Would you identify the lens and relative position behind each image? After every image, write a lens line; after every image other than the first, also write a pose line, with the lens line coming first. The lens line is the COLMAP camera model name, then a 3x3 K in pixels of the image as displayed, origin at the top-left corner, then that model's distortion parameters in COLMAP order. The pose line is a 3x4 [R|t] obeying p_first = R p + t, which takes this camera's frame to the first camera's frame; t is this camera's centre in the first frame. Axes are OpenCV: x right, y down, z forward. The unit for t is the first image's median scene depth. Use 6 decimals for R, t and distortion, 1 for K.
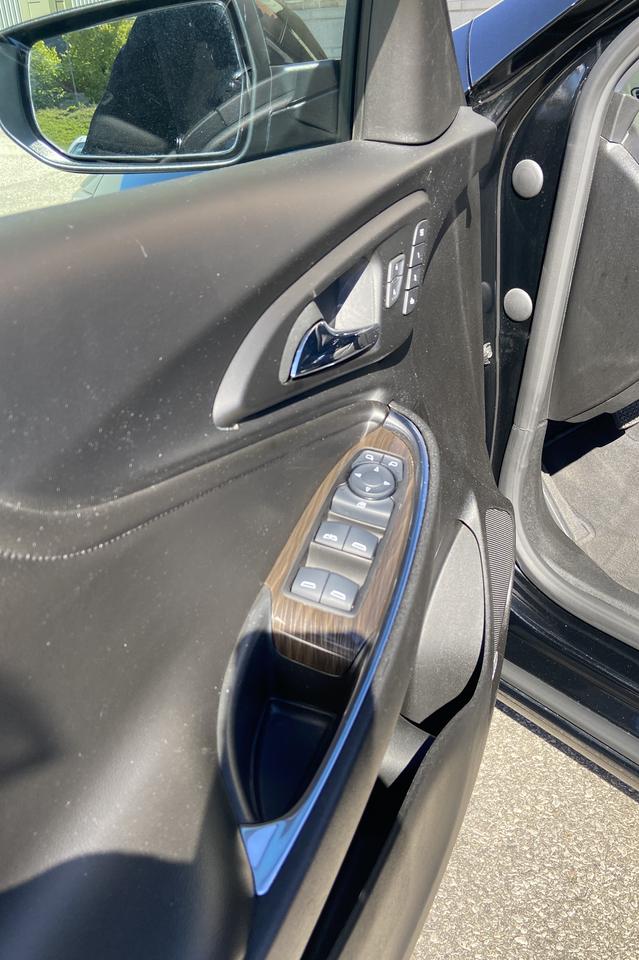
lens RADIAL K [[801.0, 0, 333.4], [0, 801.0, 464.0], [0, 0, 1]] dist [0.132152, -0.170465]
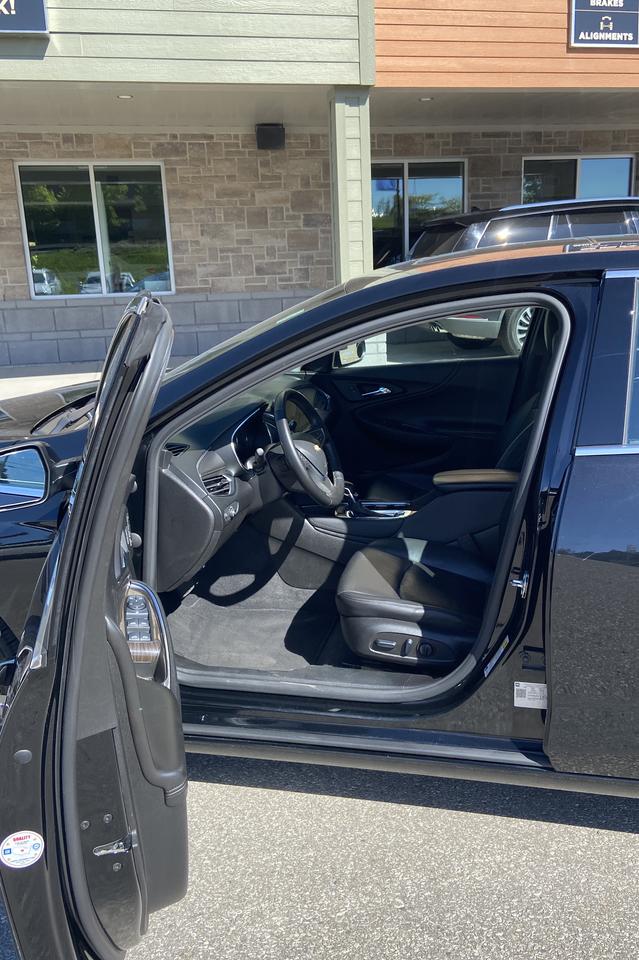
lens RADIAL K [[801.0, 0, 333.4], [0, 801.0, 464.0], [0, 0, 1]] dist [0.132152, -0.170465]
pose [[0.803533, -0.119142, 0.583215, -0.625135], [0.277976, 0.941478, -0.190655, 0.180756], [-0.526369, 0.315318, 0.789627, -1.111895]]
